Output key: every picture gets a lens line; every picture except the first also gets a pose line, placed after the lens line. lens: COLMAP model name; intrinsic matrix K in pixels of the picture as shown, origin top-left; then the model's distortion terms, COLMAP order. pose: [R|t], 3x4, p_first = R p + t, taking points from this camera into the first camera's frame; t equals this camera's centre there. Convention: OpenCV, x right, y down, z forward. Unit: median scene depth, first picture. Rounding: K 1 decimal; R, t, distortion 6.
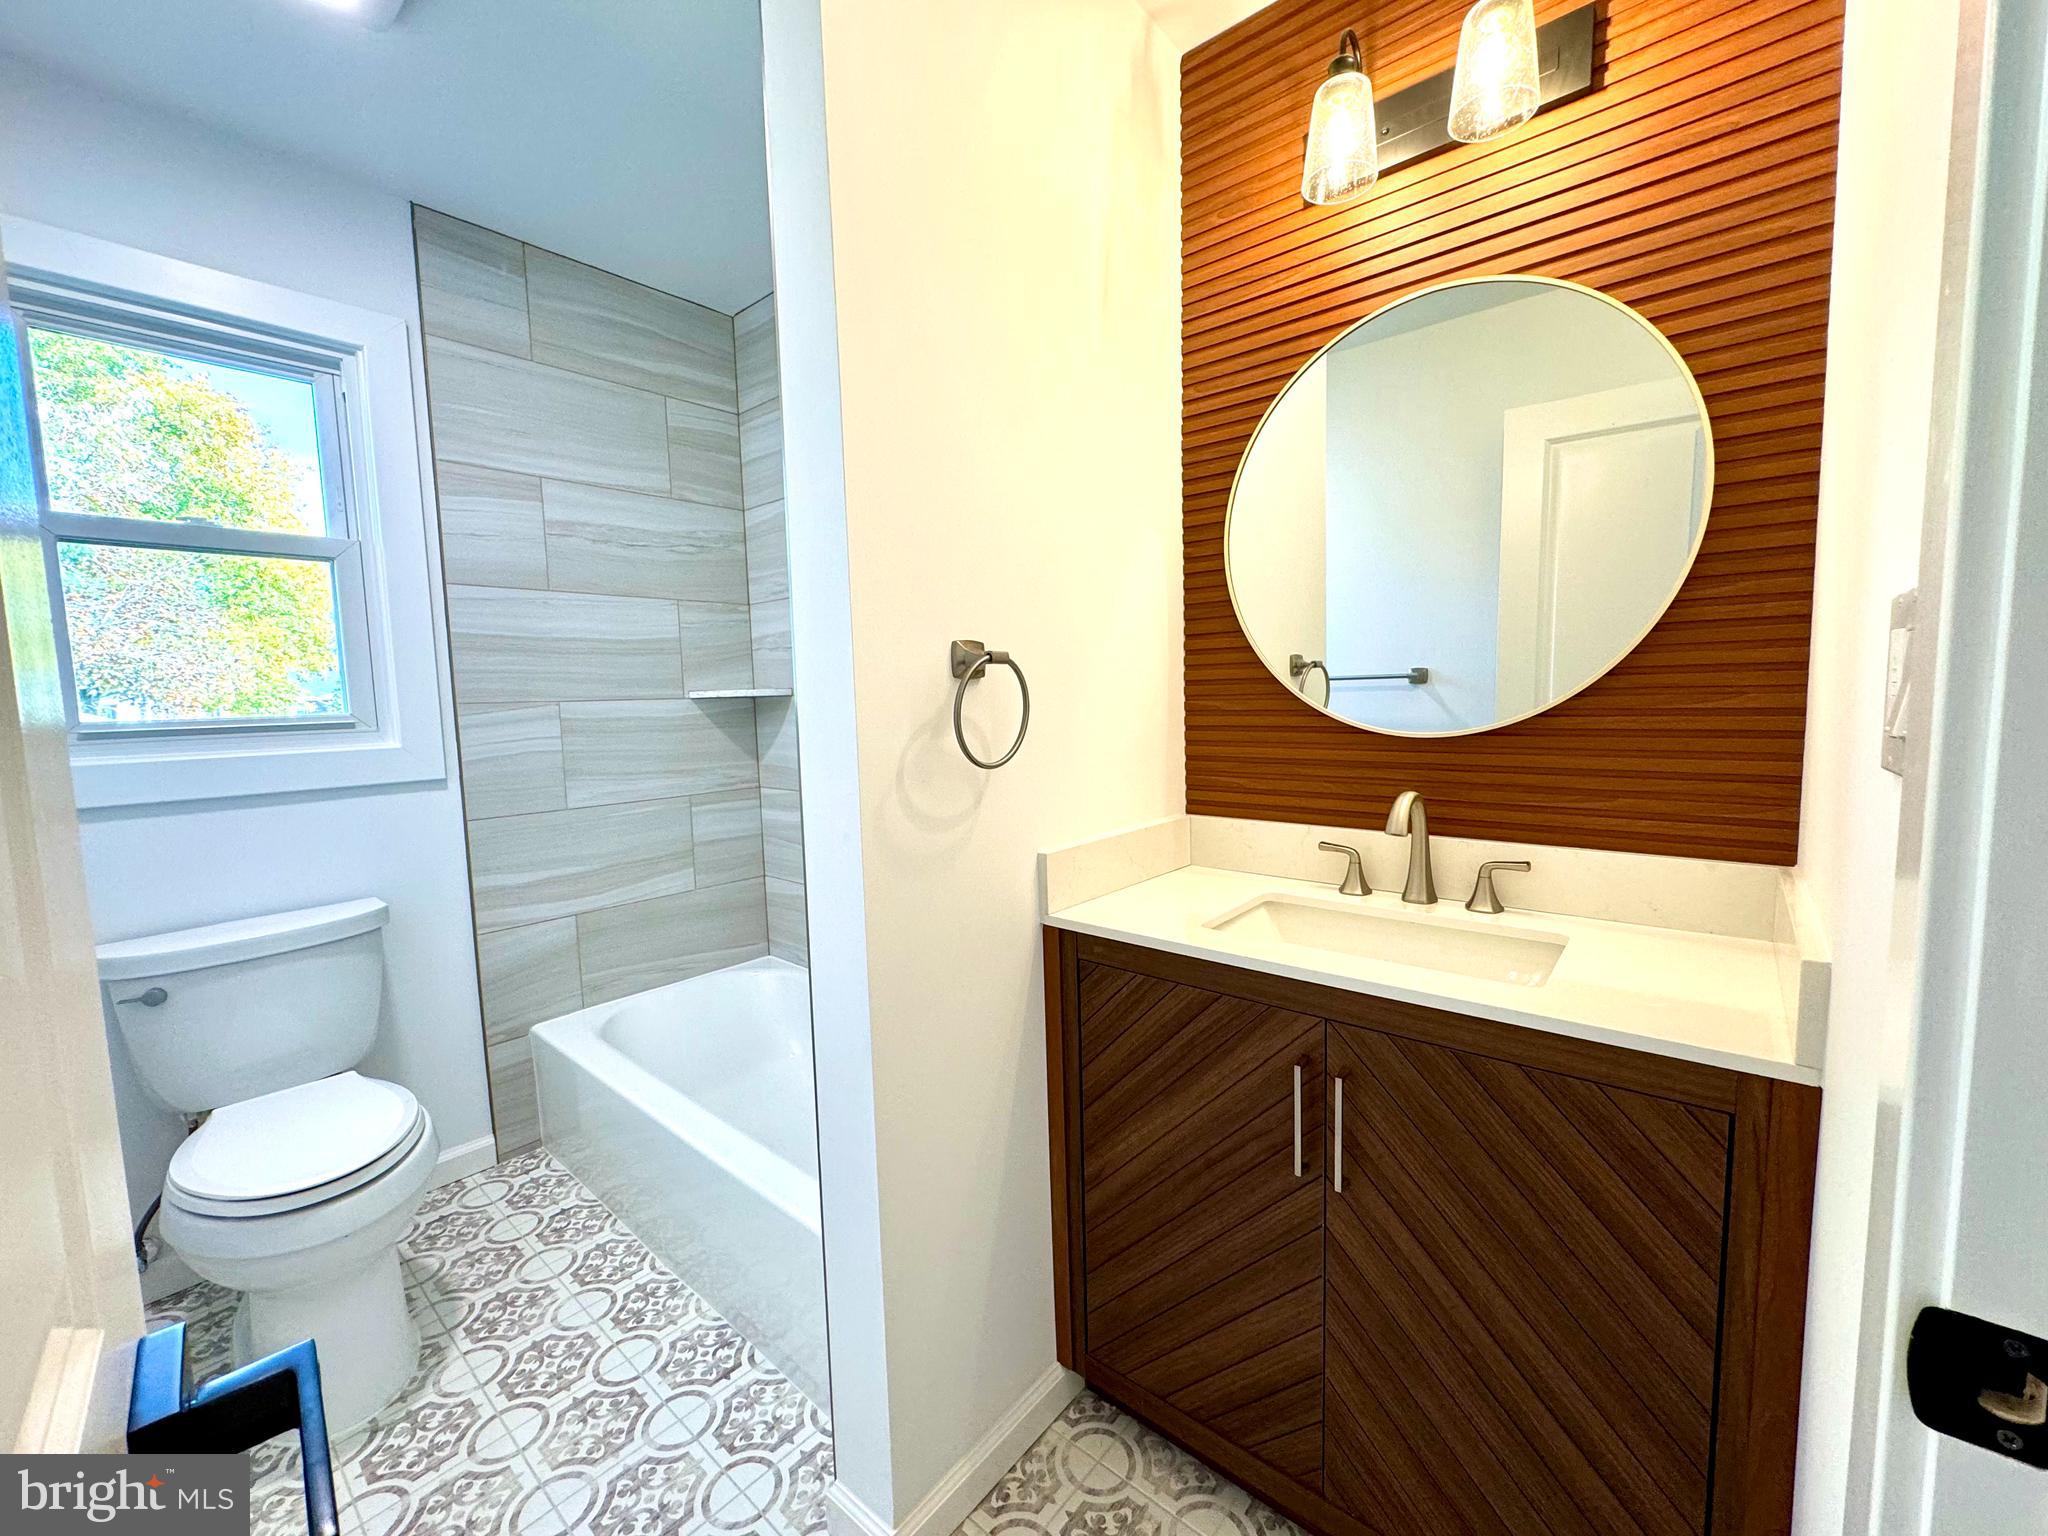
lens RADIAL K [[827.8, 0, 1024.0], [0, 827.8, 768.0], [0, 0, 1]] dist [-0.001856, -0.000233]
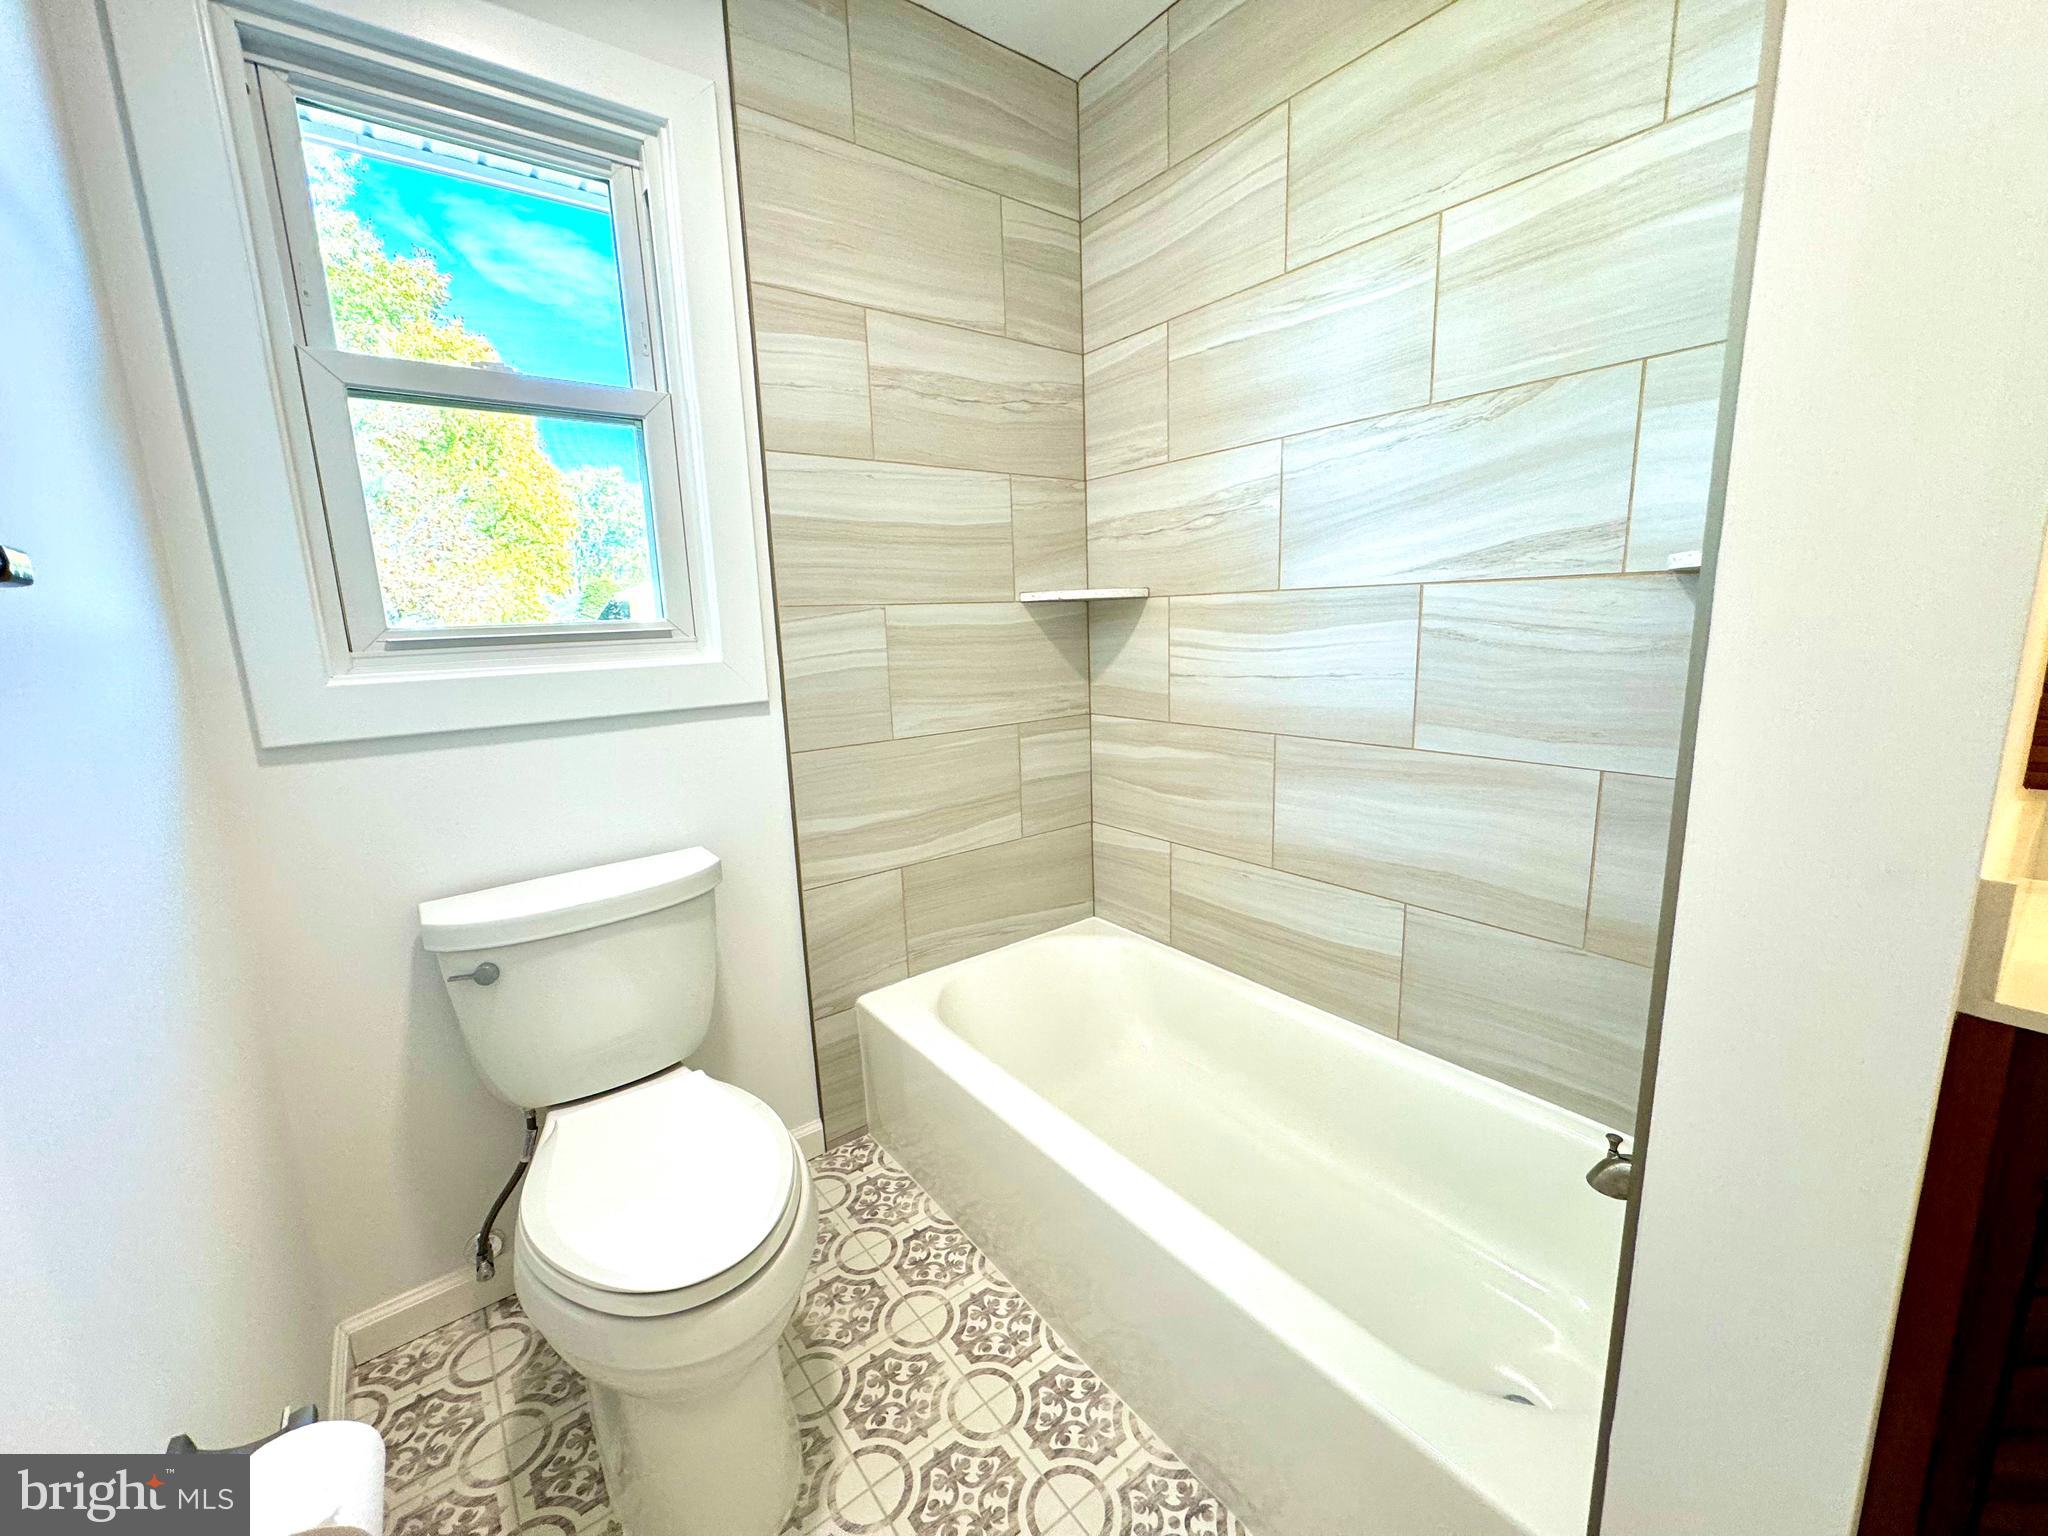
lens RADIAL K [[818.7, 0, 1024.0], [0, 818.7, 768.0], [0, 0, 1]] dist [-0.006188, -0.000067]
pose [[0.980642, 0.030790, -0.193375, -0.396305], [-0.010871, 0.994598, 0.103235, -0.010356], [0.195509, -0.099135, 0.975679, 0.352449]]
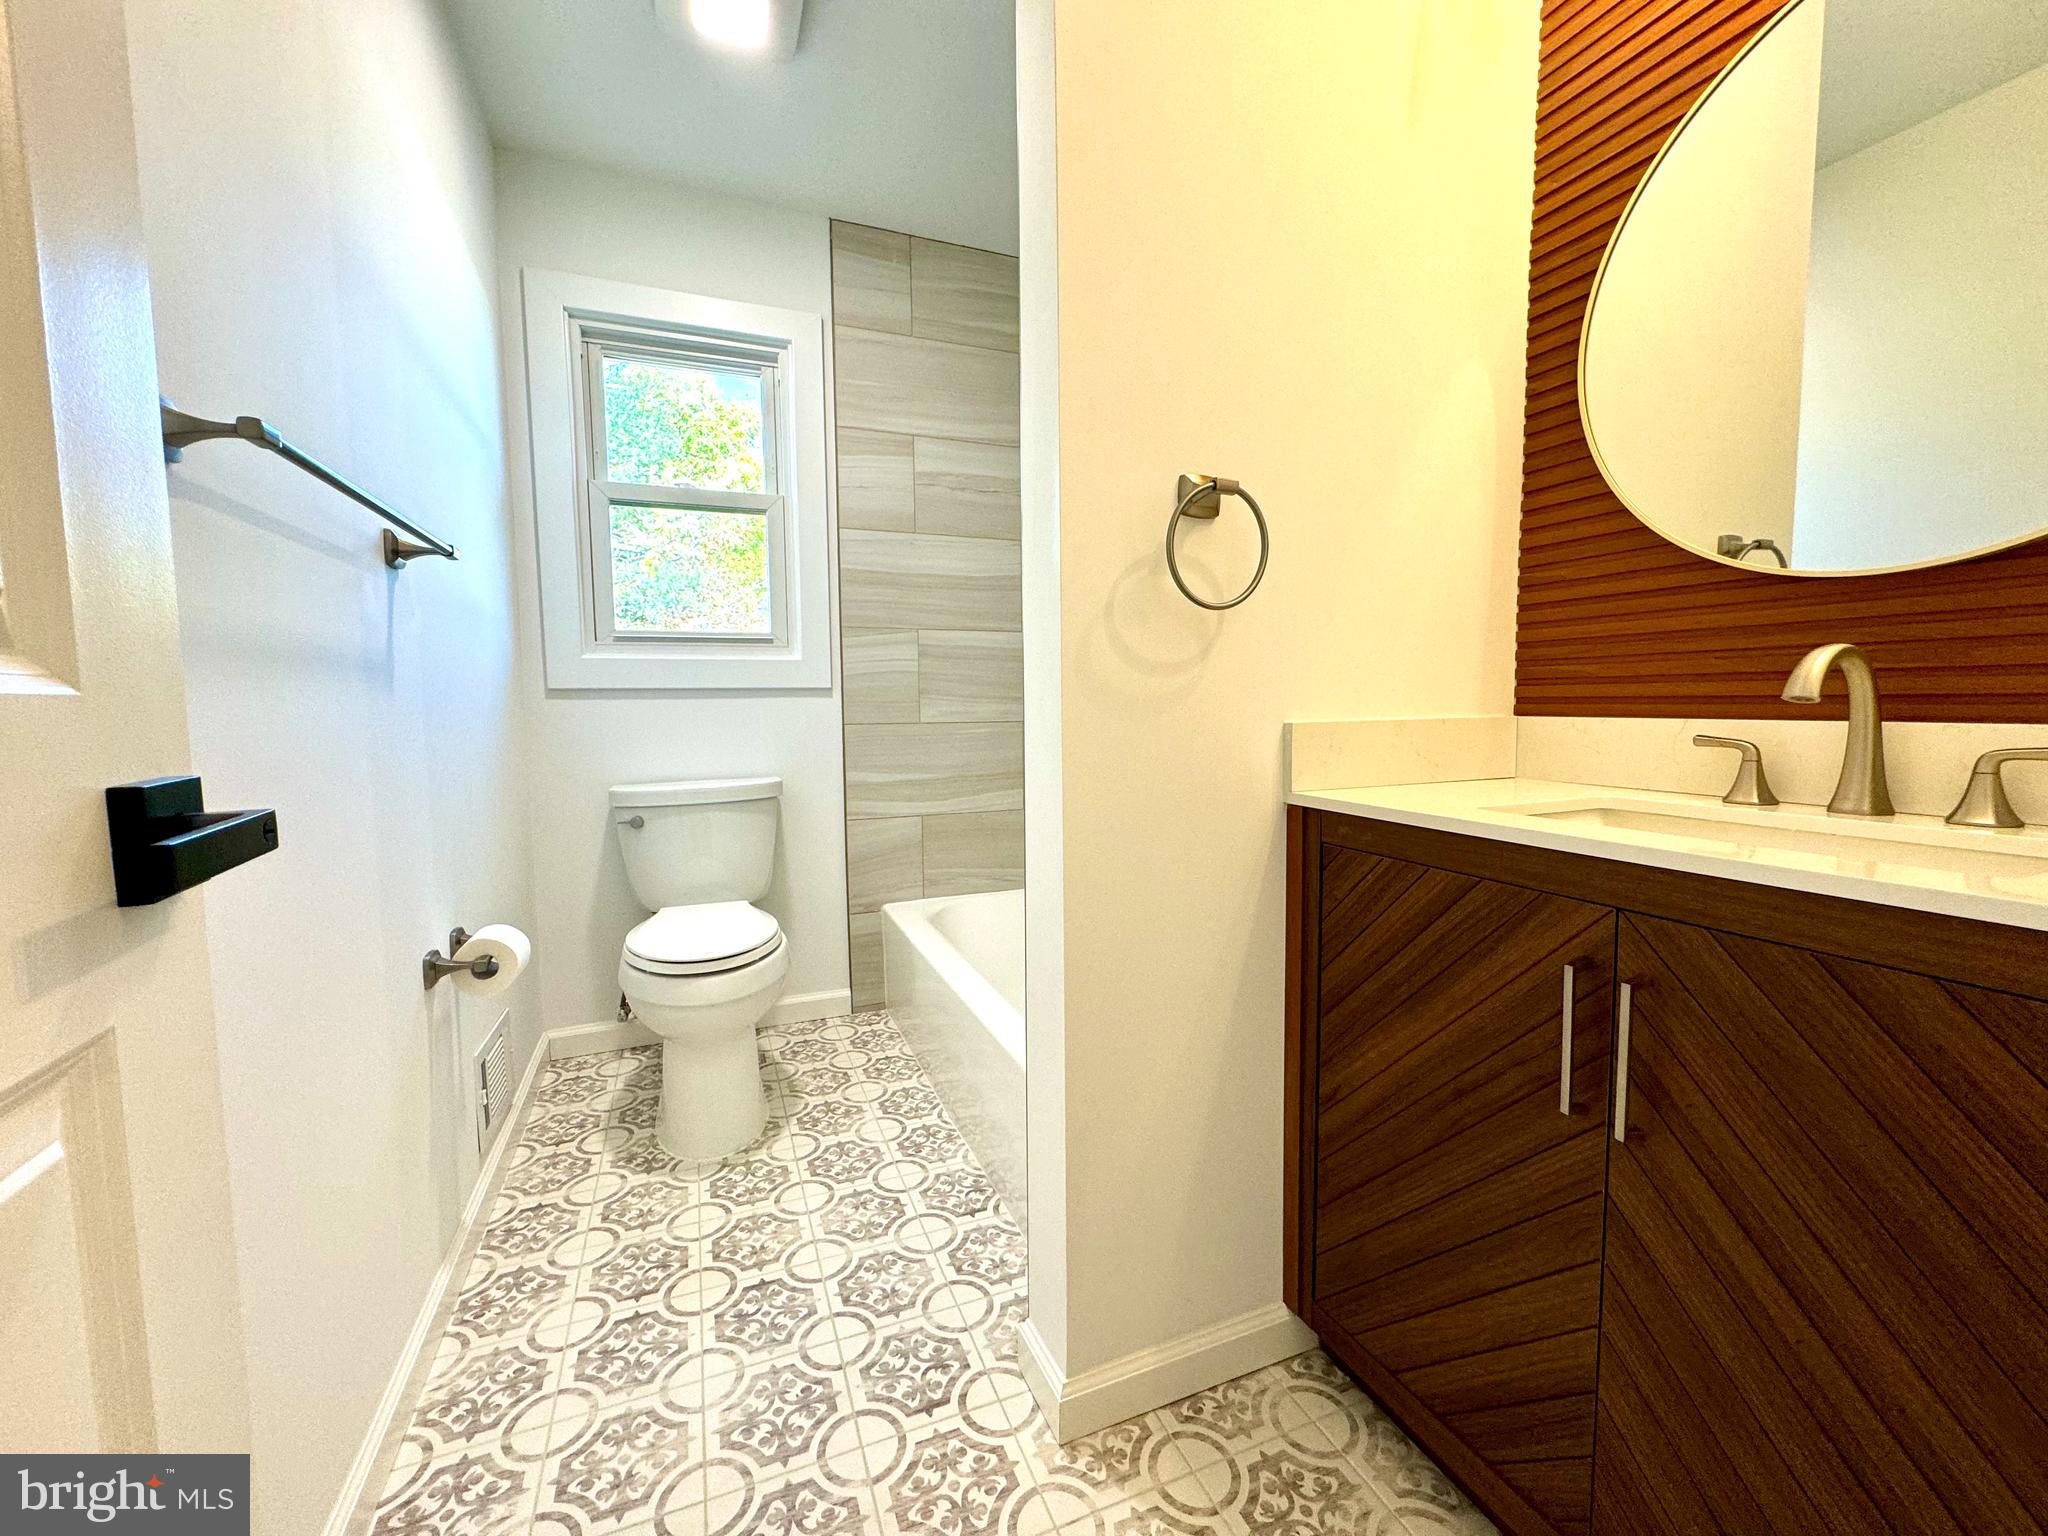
lens RADIAL K [[822.5, 0, 1017.1], [0, 822.5, 768.4], [0, 0, 1]] dist [-0.001489, -0.000004]
pose [[0.885841, 0.055165, -0.460698, 0.148716], [-0.056073, 0.998358, 0.011727, 0.134577], [0.460588, 0.015444, 0.887479, 0.064137]]
